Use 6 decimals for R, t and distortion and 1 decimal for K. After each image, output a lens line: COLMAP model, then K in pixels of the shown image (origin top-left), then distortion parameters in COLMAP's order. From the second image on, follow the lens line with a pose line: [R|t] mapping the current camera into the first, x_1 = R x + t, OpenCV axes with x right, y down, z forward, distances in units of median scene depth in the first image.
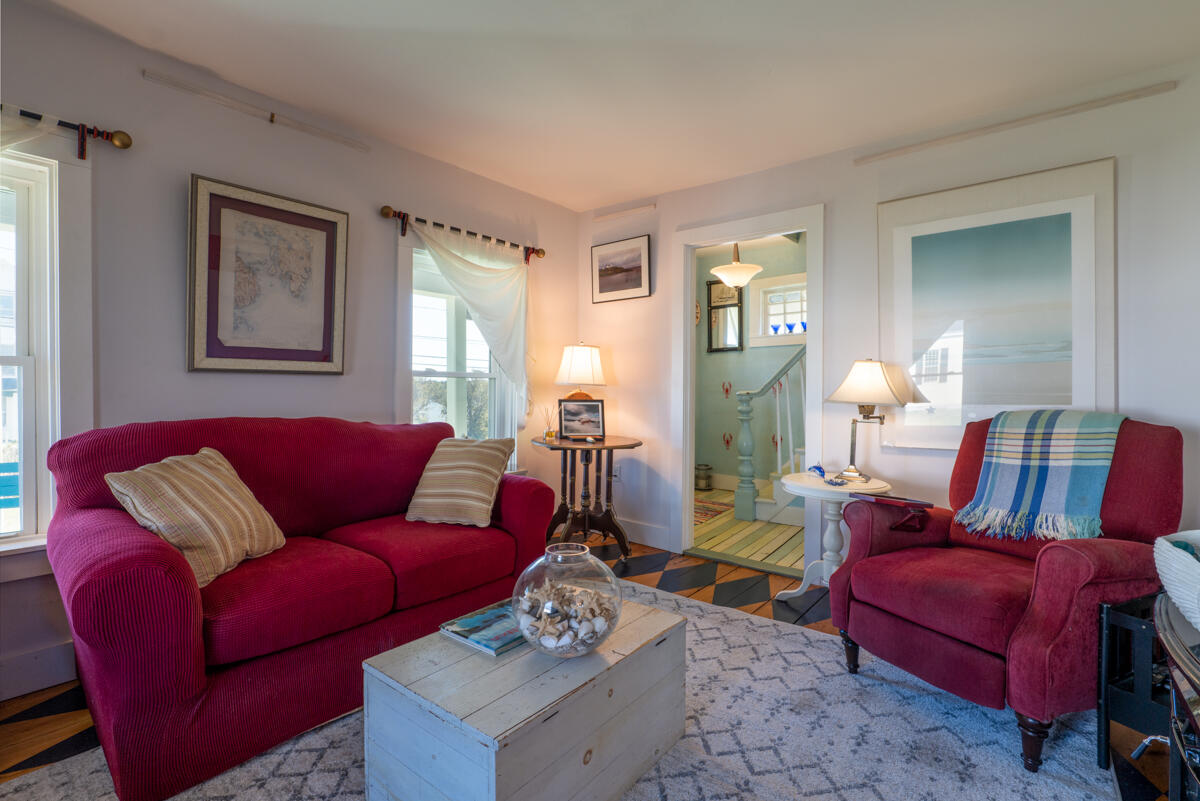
lens RADIAL K [[548.4, 0, 600.5], [0, 548.4, 401.5], [0, 0, 1]] dist [-0.018547, 0.001551]
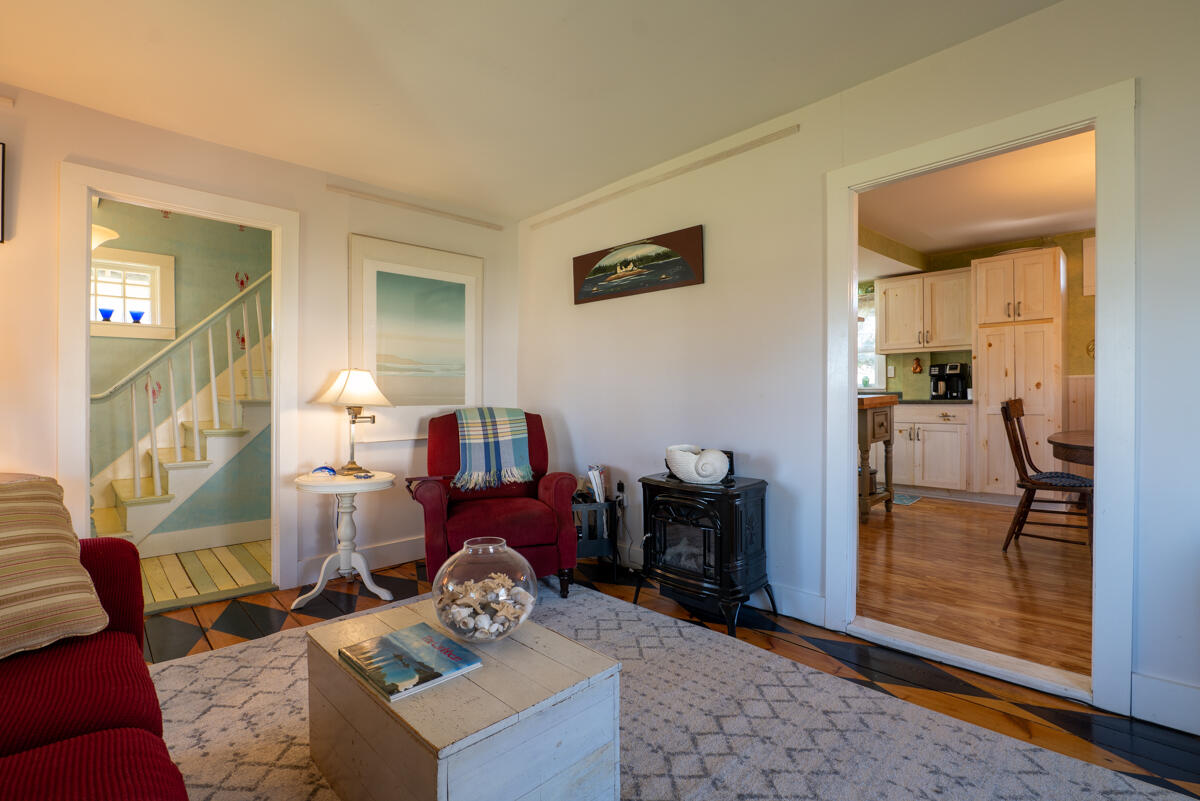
lens RADIAL K [[548.4, 0, 603.9], [0, 548.4, 395.9], [0, 0, 1]] dist [-0.018547, 0.001551]
pose [[0.130984, 0.002309, 0.991382, -0.673478], [0.013926, 0.999894, -0.004168, -0.006540], [-0.991287, 0.014352, 0.130938, 0.381686]]
